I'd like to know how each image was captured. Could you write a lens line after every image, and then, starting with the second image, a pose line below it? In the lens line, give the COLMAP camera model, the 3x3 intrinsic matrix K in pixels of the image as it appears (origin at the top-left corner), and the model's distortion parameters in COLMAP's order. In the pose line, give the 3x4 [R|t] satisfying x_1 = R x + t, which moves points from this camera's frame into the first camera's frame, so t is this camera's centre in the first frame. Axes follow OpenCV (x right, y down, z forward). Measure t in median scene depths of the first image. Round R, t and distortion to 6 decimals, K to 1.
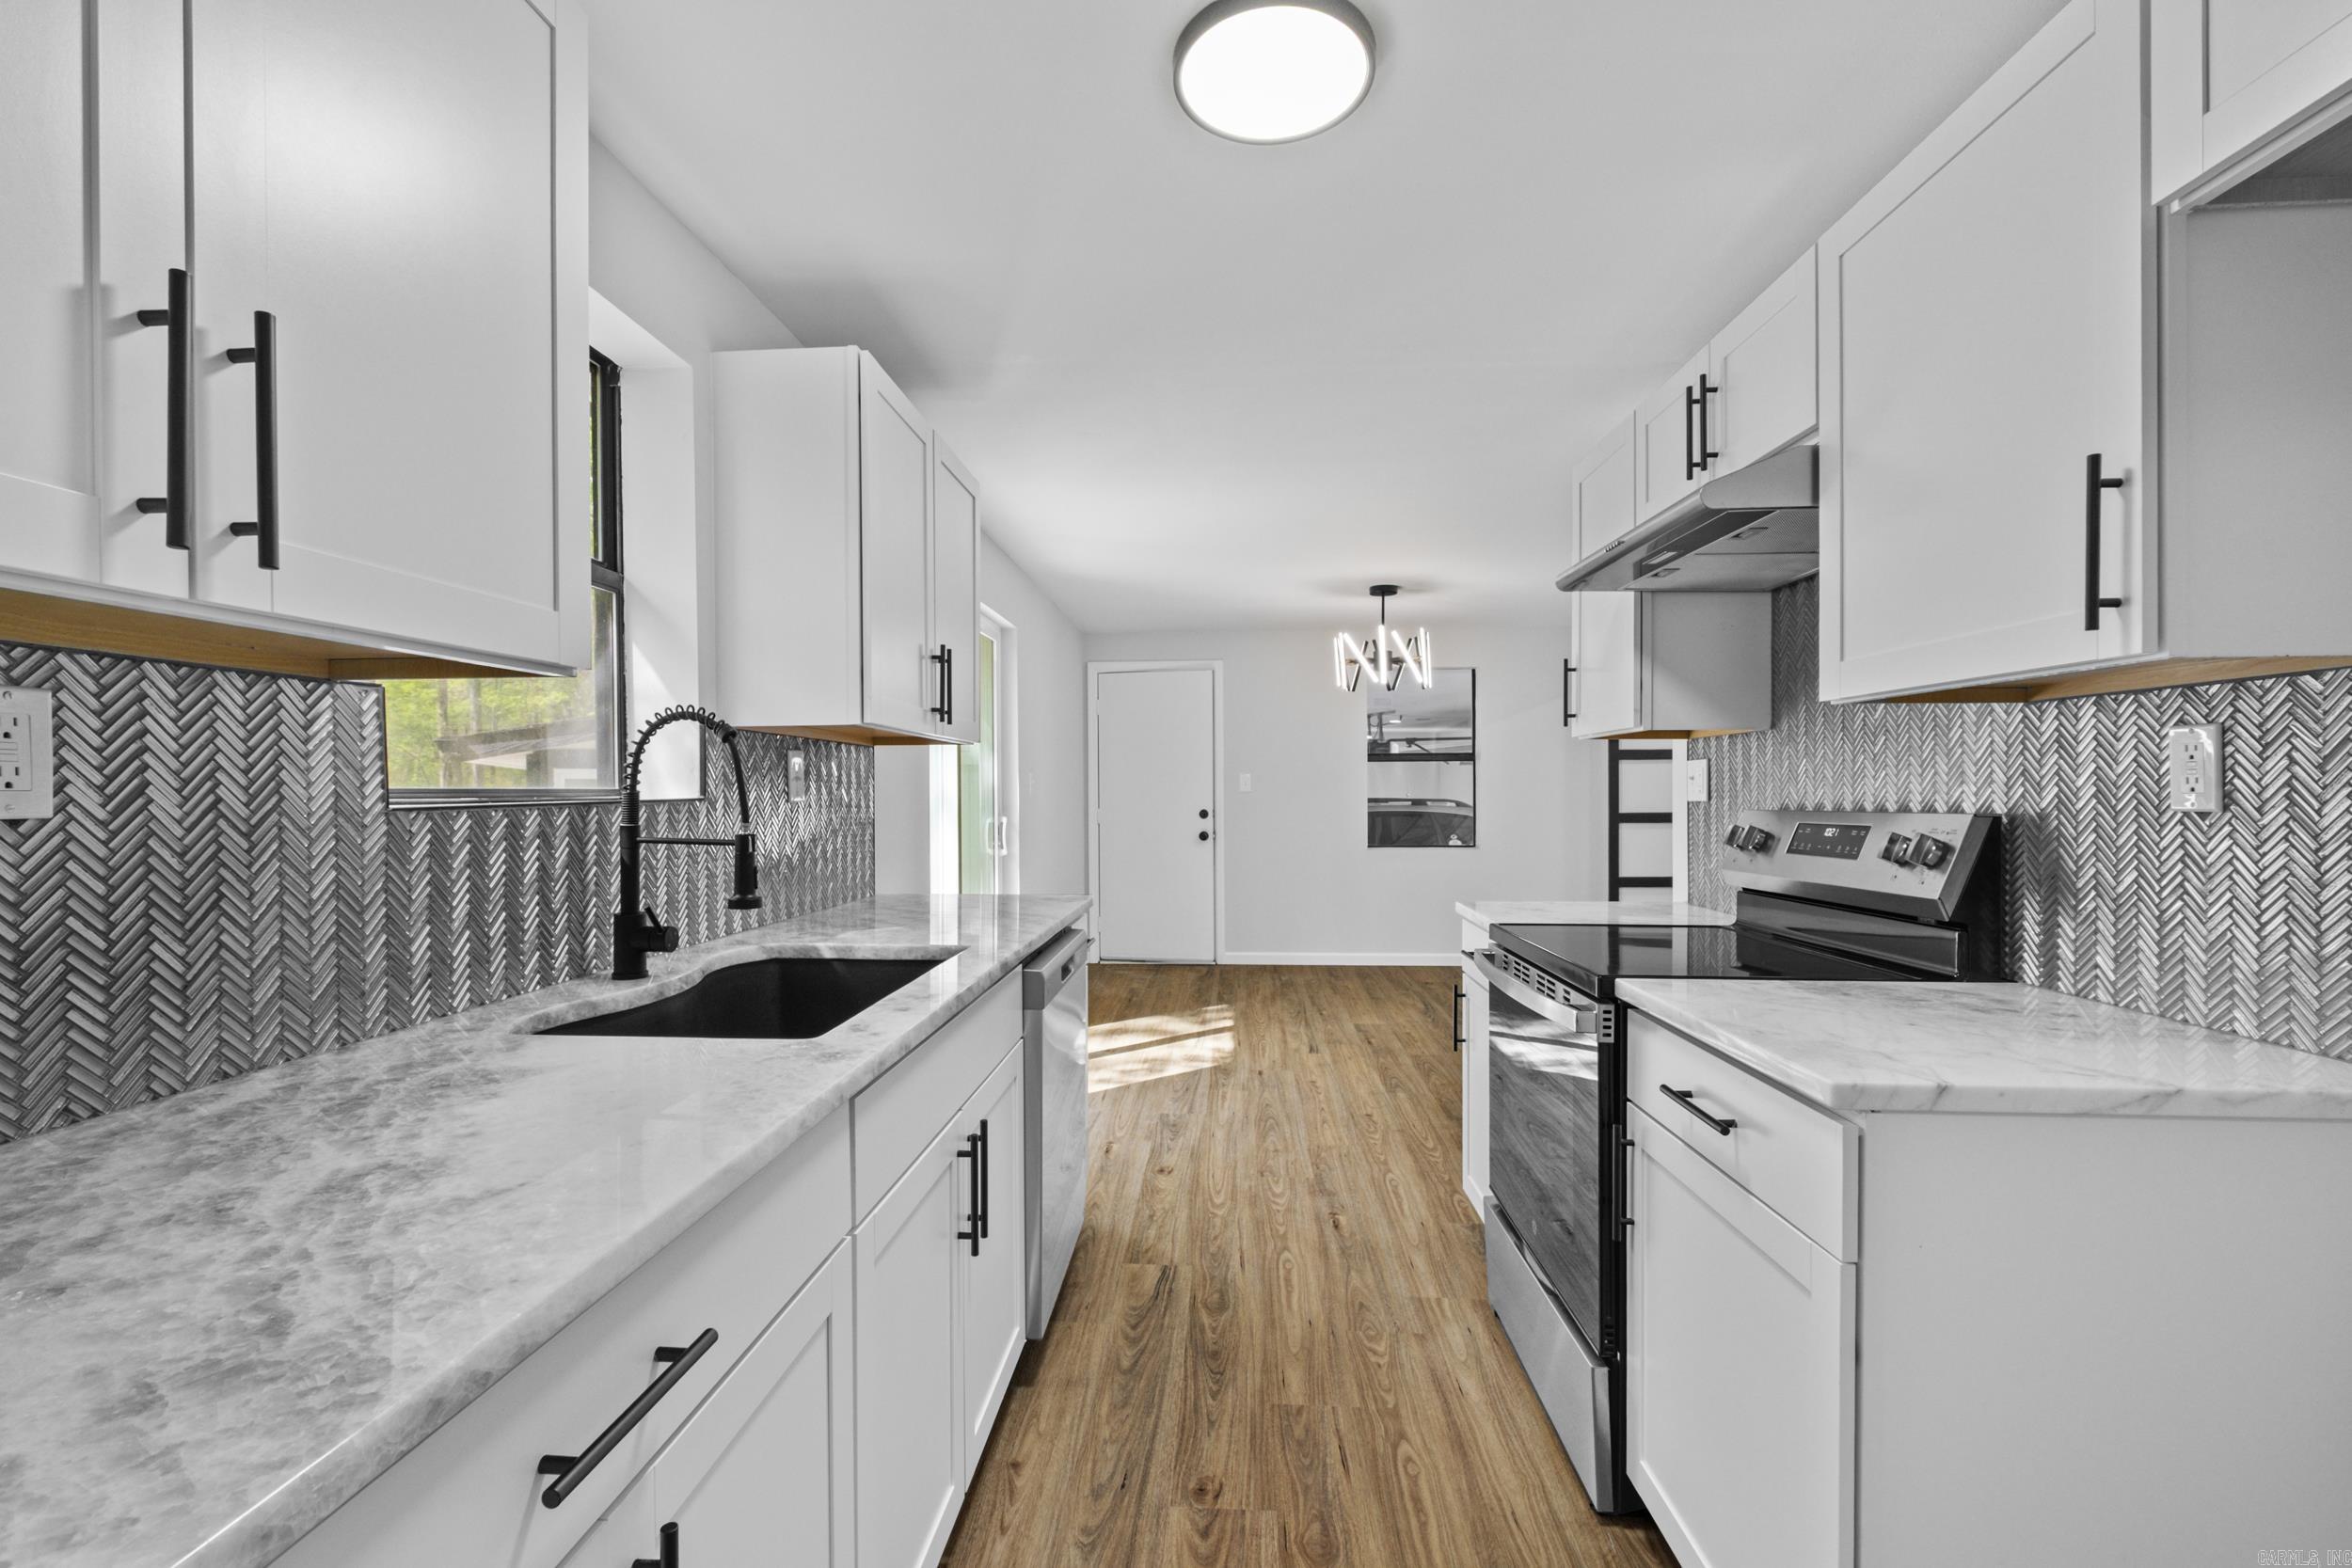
lens RADIAL K [[1027.9, 0, 1166.0], [0, 1027.9, 796.8], [0, 0, 1]] dist [-0.004342, -0.001074]
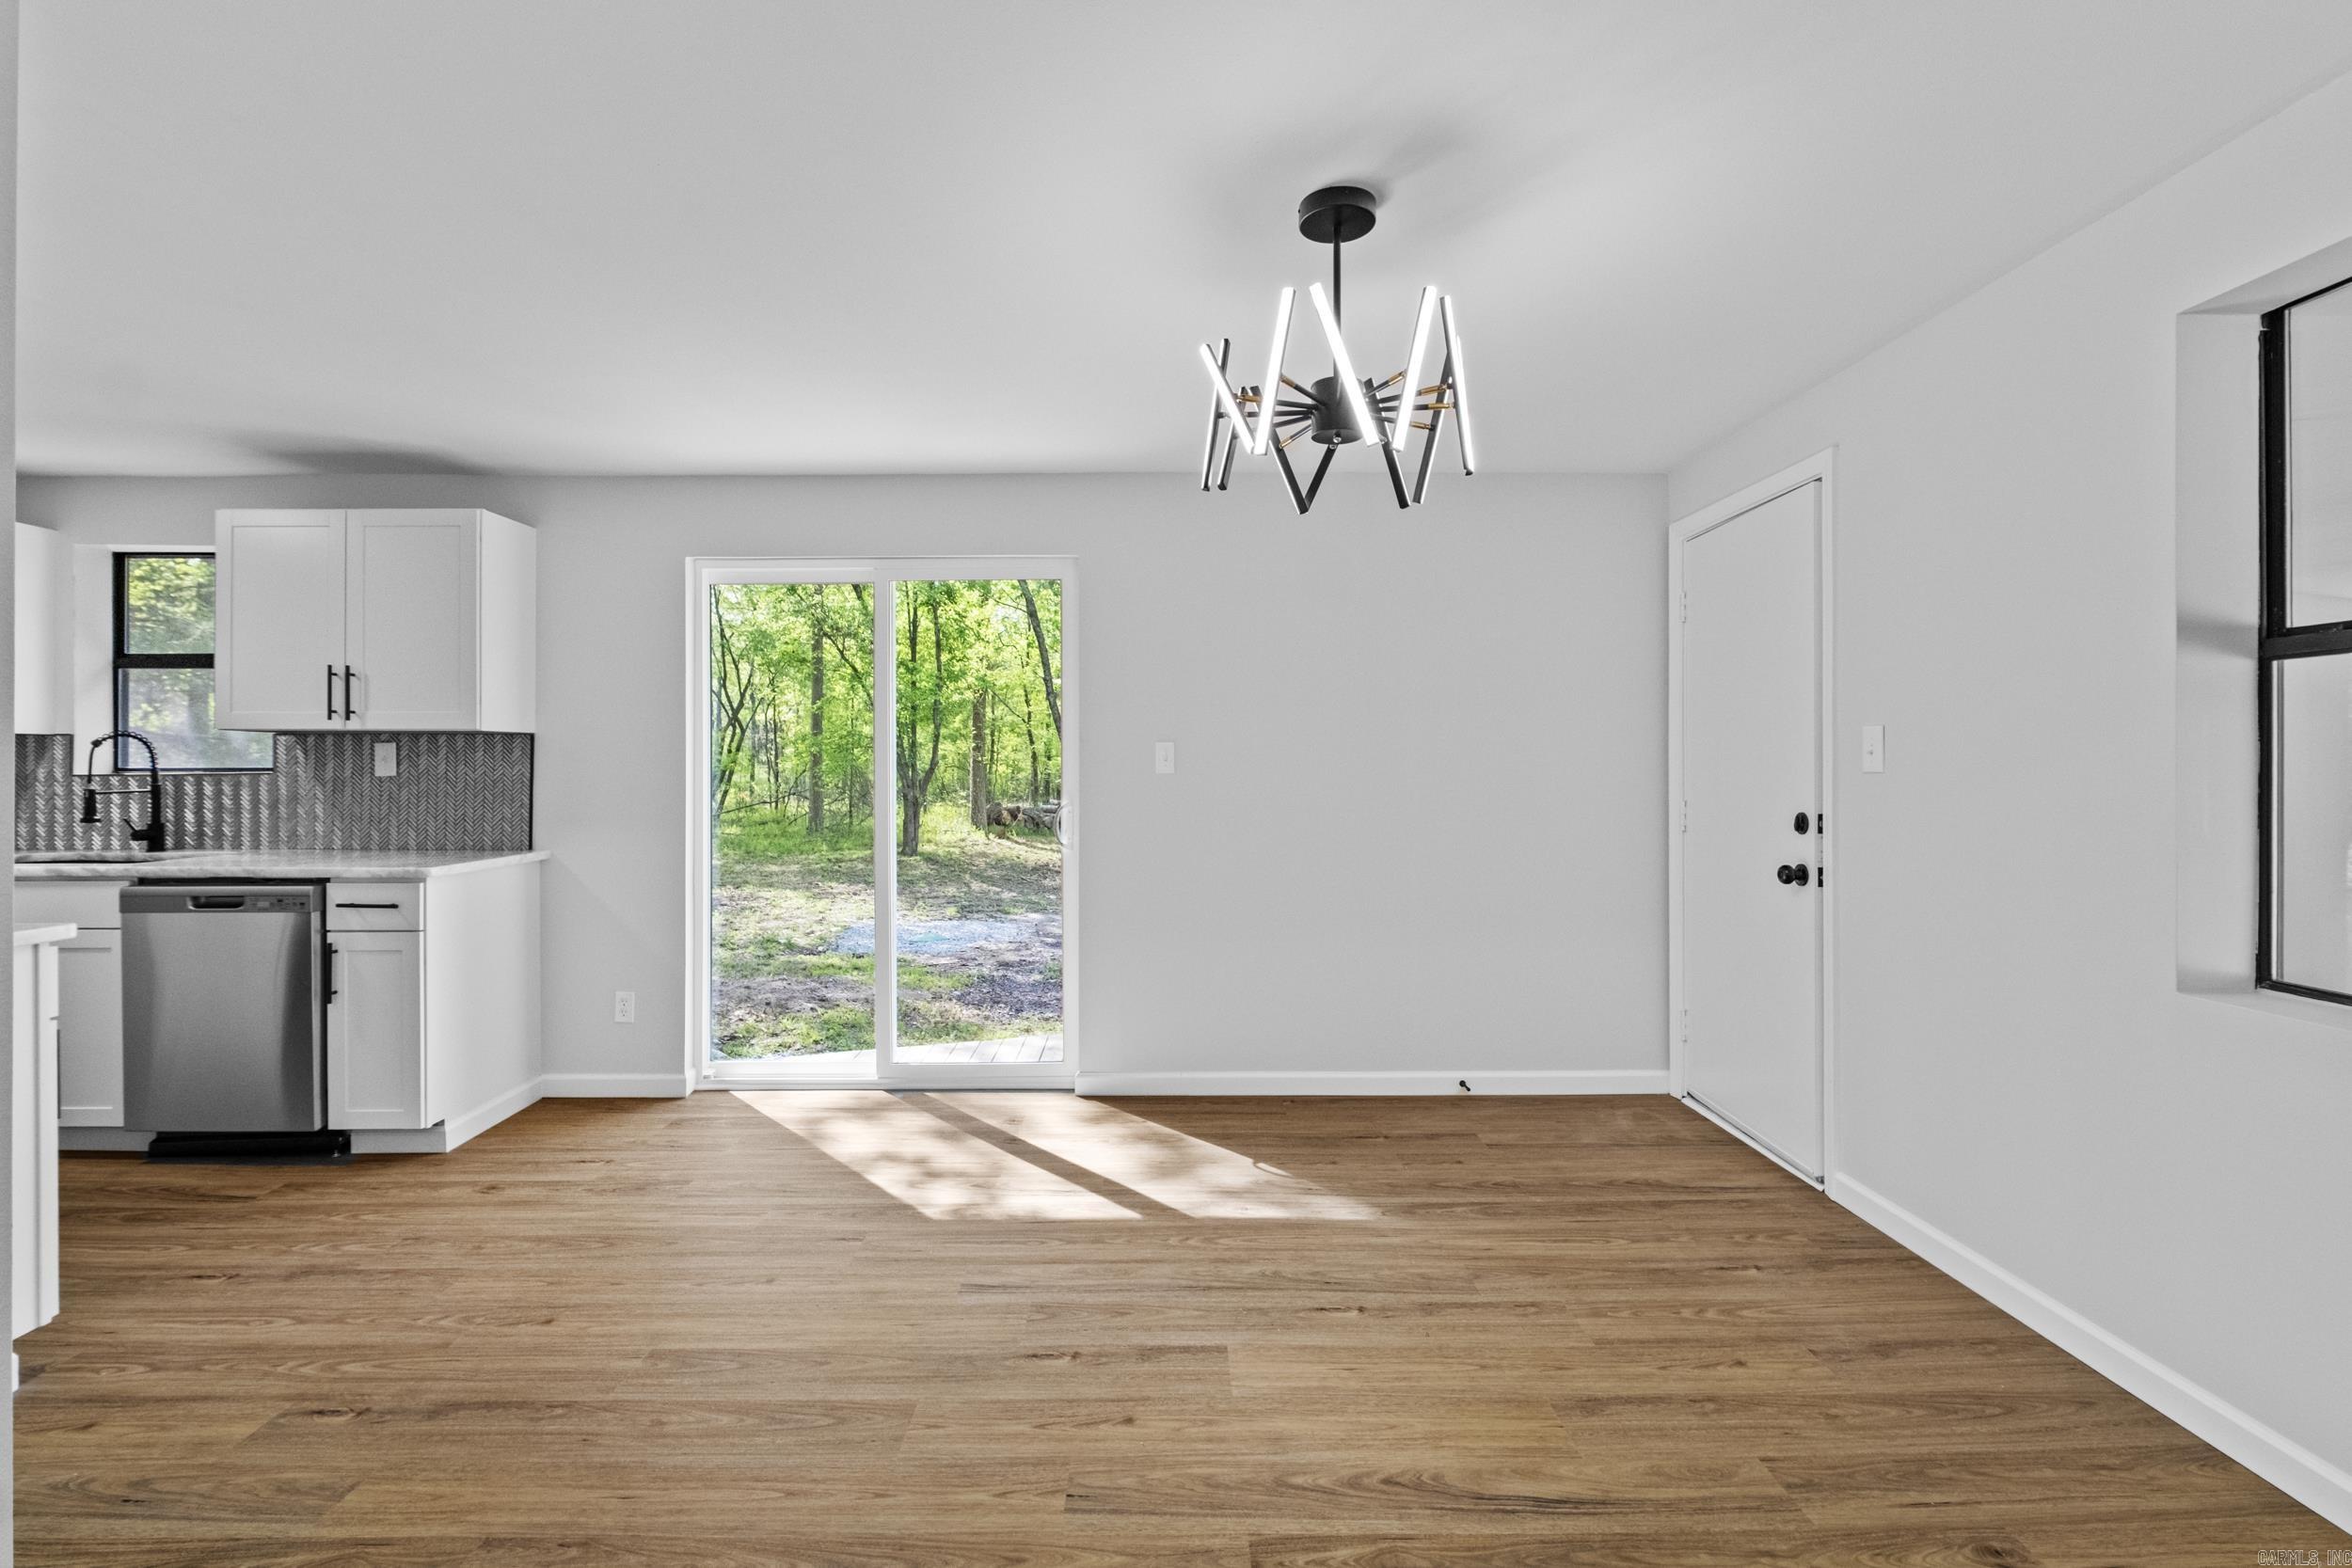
lens RADIAL K [[1034.9, 0, 1162.0], [0, 1034.9, 762.5], [0, 0, 1]] dist [-0.005937, -0.000605]
pose [[0.068951, -0.001512, -0.997619, 1.244949], [-0.004709, 0.999987, -0.001841, -0.017324], [0.997609, 0.004824, 0.068943, 2.008080]]
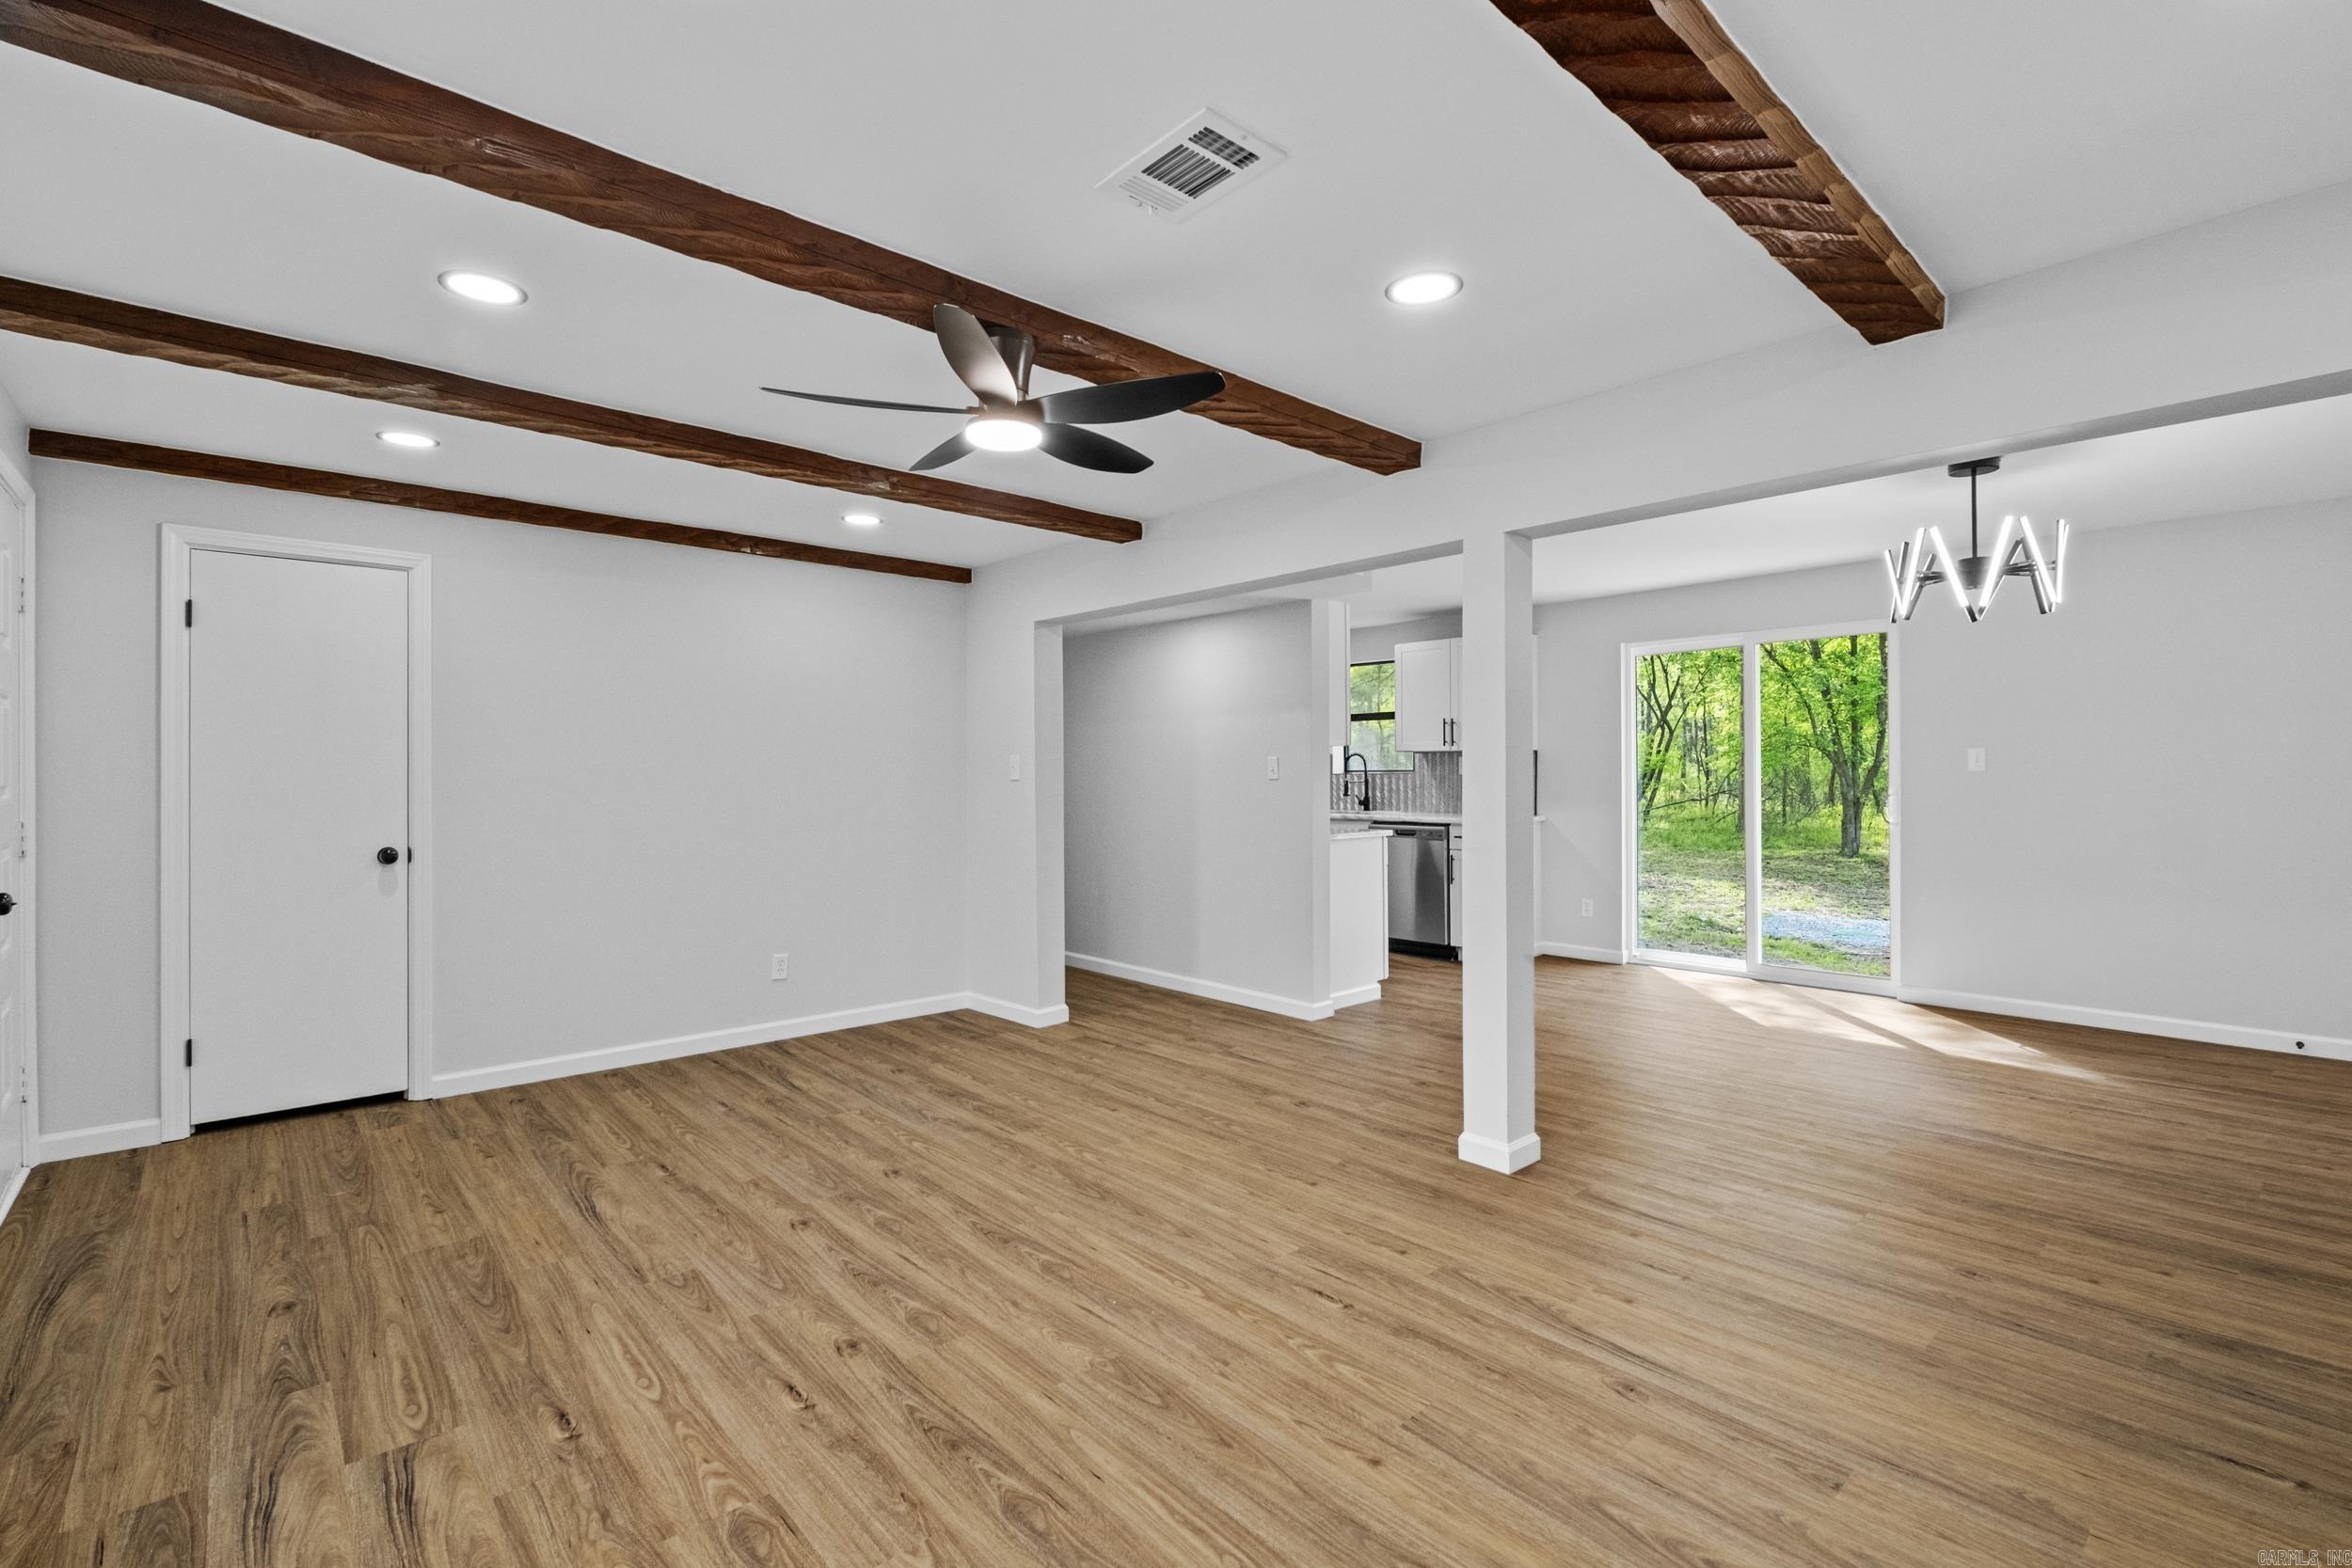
lens RADIAL K [[1038.4, 0, 1167.0], [0, 1038.4, 775.7], [0, 0, 1]] dist [-0.006194, -0.000722]
pose [[-0.697544, 0.012551, -0.716432, 2.304858], [0.005793, 0.999913, 0.011876, -0.029251], [0.716518, 0.004133, -0.697556, 2.398861]]
